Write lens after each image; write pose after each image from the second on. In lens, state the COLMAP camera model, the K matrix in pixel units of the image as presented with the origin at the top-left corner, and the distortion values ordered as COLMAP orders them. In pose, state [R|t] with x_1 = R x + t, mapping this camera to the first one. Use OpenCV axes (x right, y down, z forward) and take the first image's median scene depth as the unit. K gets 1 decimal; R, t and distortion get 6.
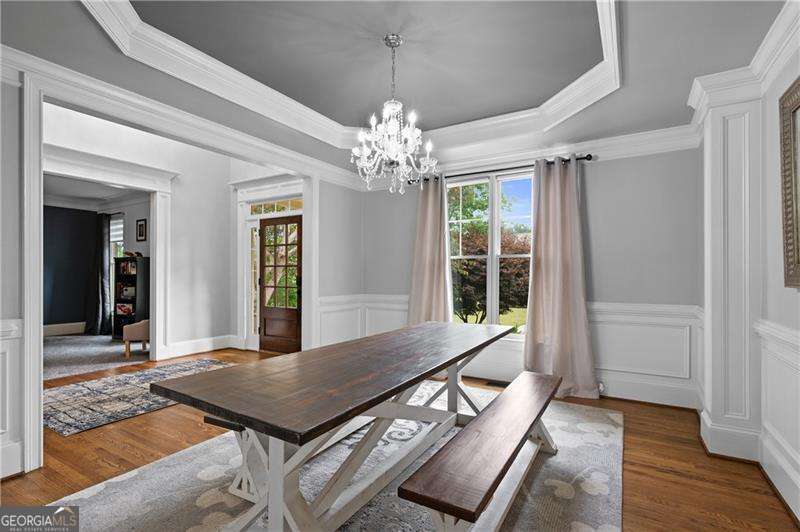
lens RADIAL K [[379.9, 0, 400.7], [0, 379.9, 267.6], [0, 0, 1]] dist [0.004913, 0.000981]
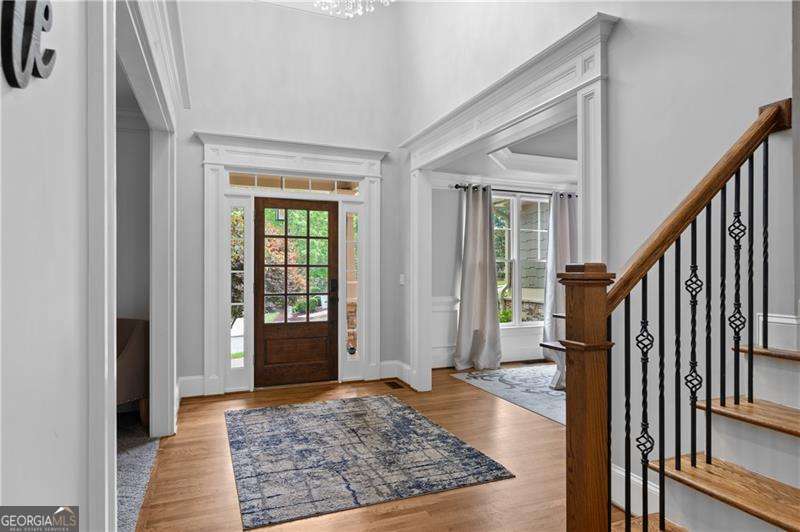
lens RADIAL K [[465.7, 0, 401.2], [0, 465.7, 269.2], [0, 0, 1]] dist [0.000686, -0.000074]
pose [[0.599233, 0.000795, 0.800574, -0.903532], [-0.007176, 0.999965, 0.004378, -0.002967], [-0.800543, -0.008368, 0.599217, 0.296758]]
